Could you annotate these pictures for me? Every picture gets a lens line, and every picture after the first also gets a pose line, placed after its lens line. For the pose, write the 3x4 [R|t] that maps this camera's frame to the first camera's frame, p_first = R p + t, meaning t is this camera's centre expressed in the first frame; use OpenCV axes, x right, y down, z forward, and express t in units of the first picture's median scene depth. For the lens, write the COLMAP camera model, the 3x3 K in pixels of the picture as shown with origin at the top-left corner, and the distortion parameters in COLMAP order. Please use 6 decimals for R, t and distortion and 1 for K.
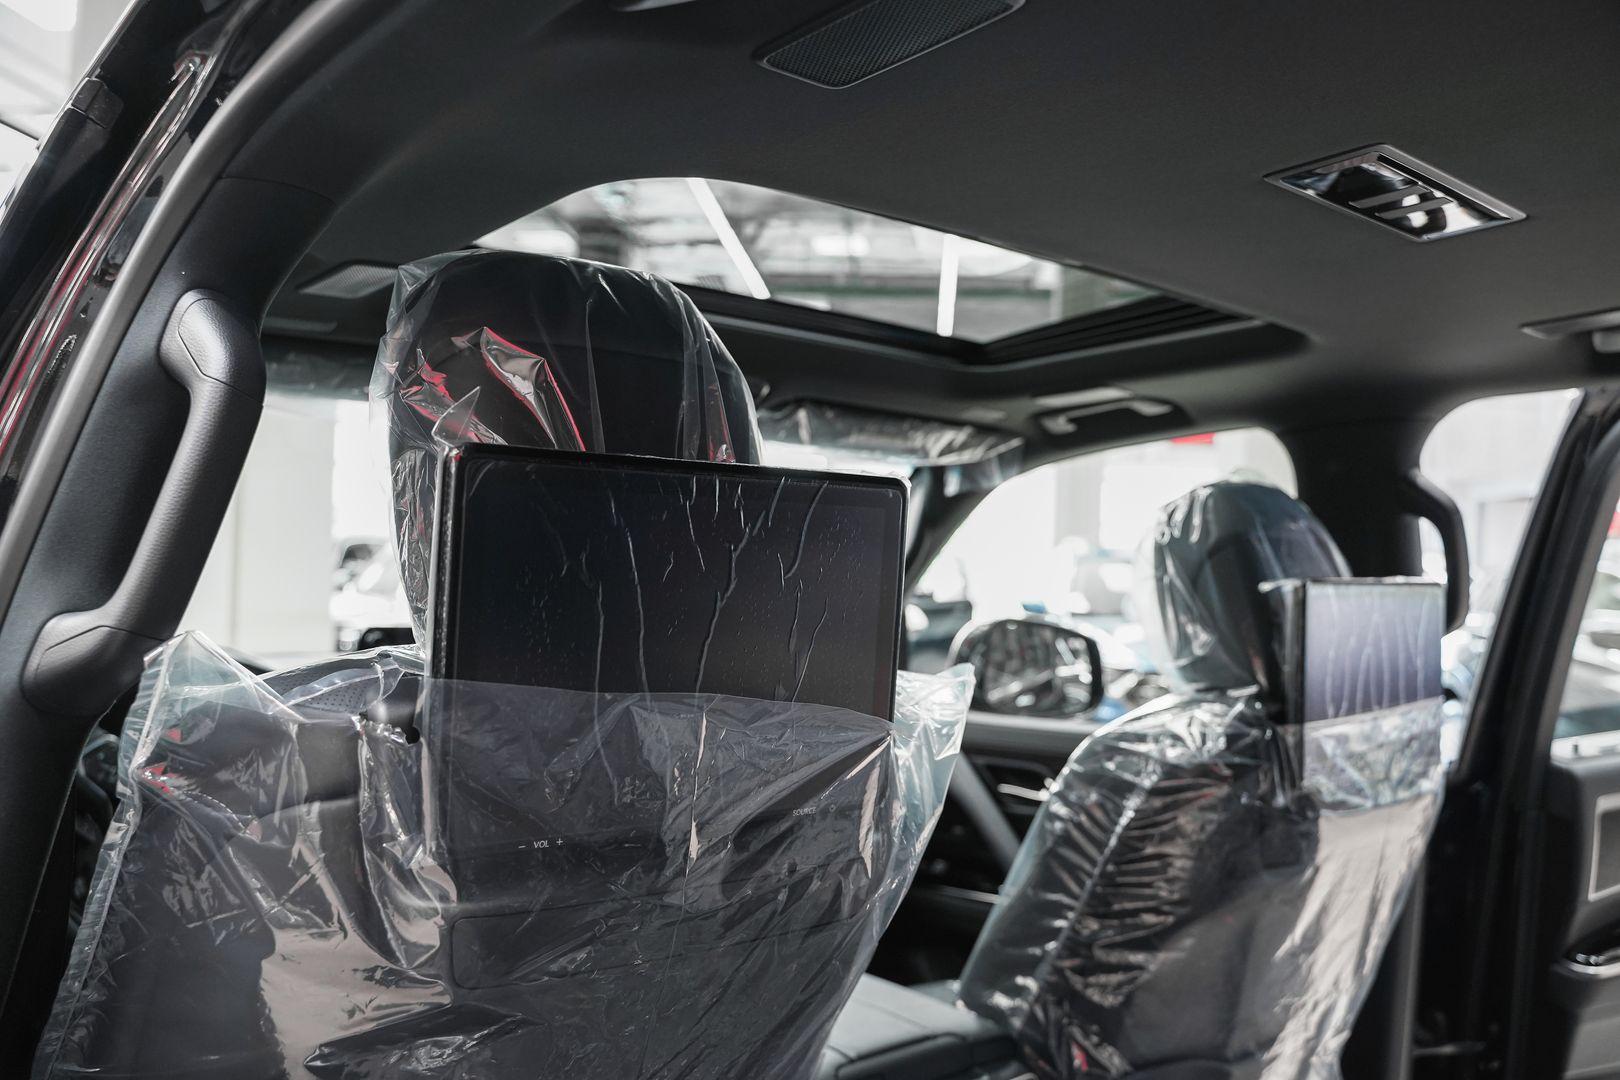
lens RADIAL K [[1311.2, 0, 810.0], [0, 1311.2, 540.0], [0, 0, 1]] dist [-0.114666, 0.088642]
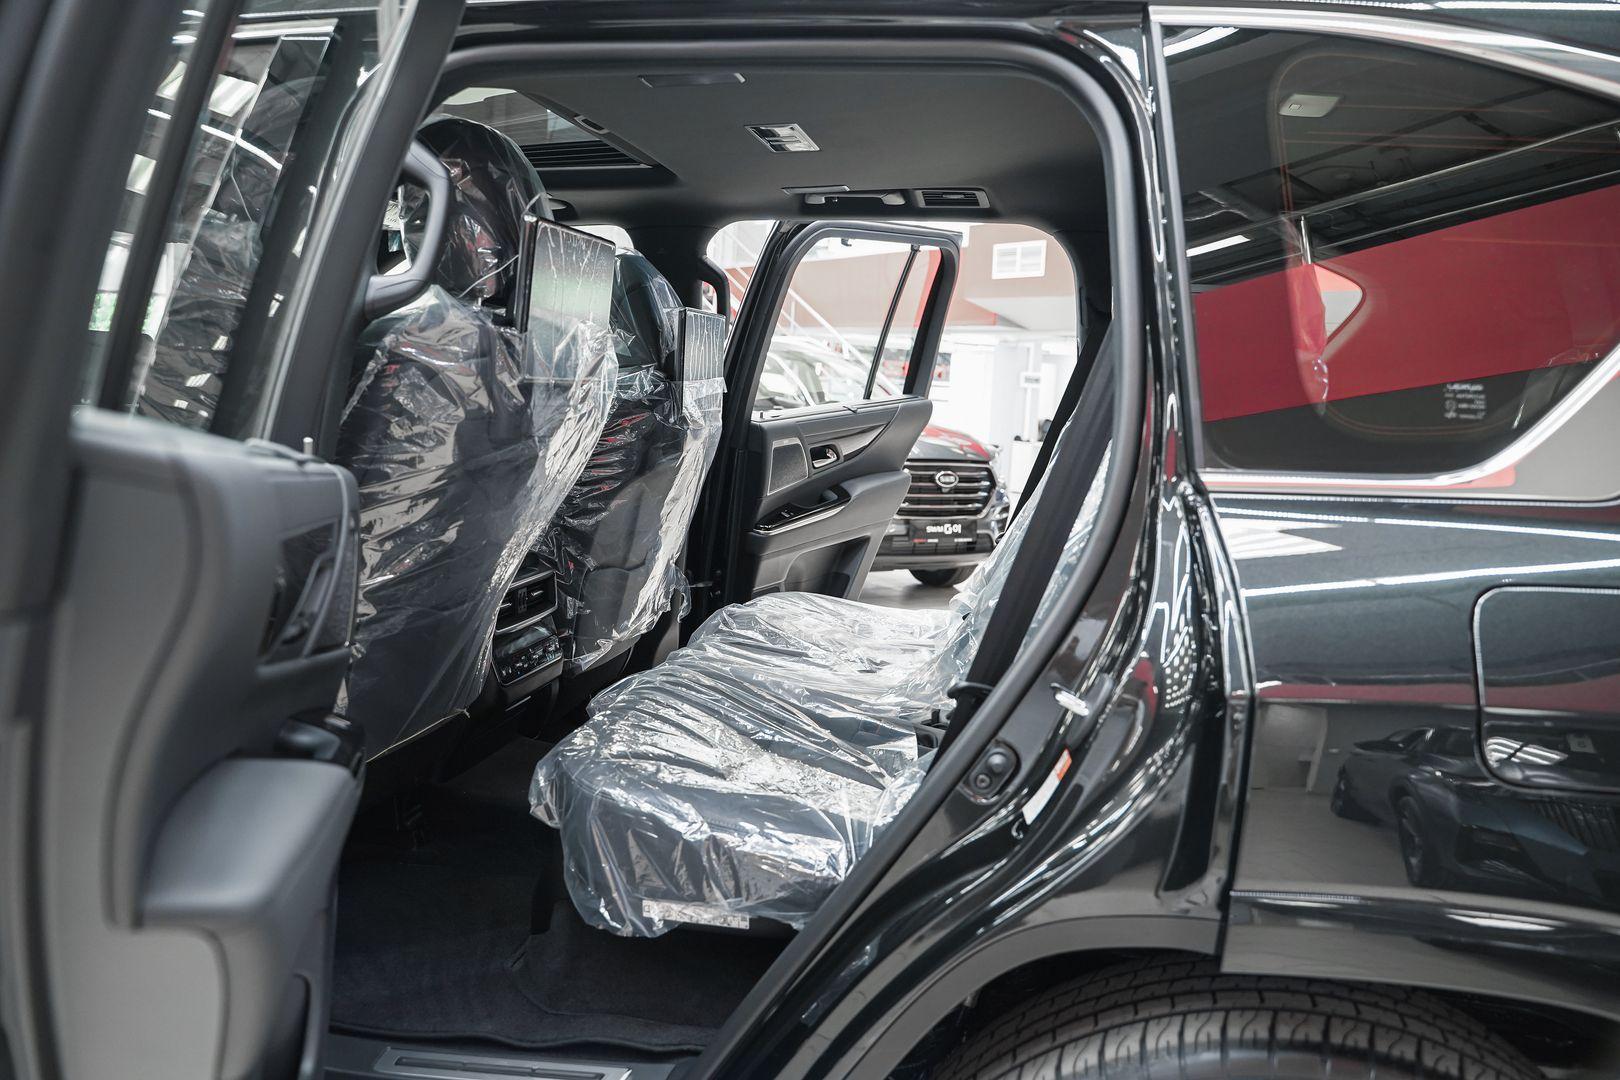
lens RADIAL K [[1311.2, 0, 810.0], [0, 1311.2, 540.0], [0, 0, 1]] dist [-0.114666, 0.088642]
pose [[0.766237, -0.061833, 0.639575, -0.603377], [-0.044945, 0.987764, 0.149342, 0.058331], [-0.640984, -0.143178, 0.754082, -0.532907]]
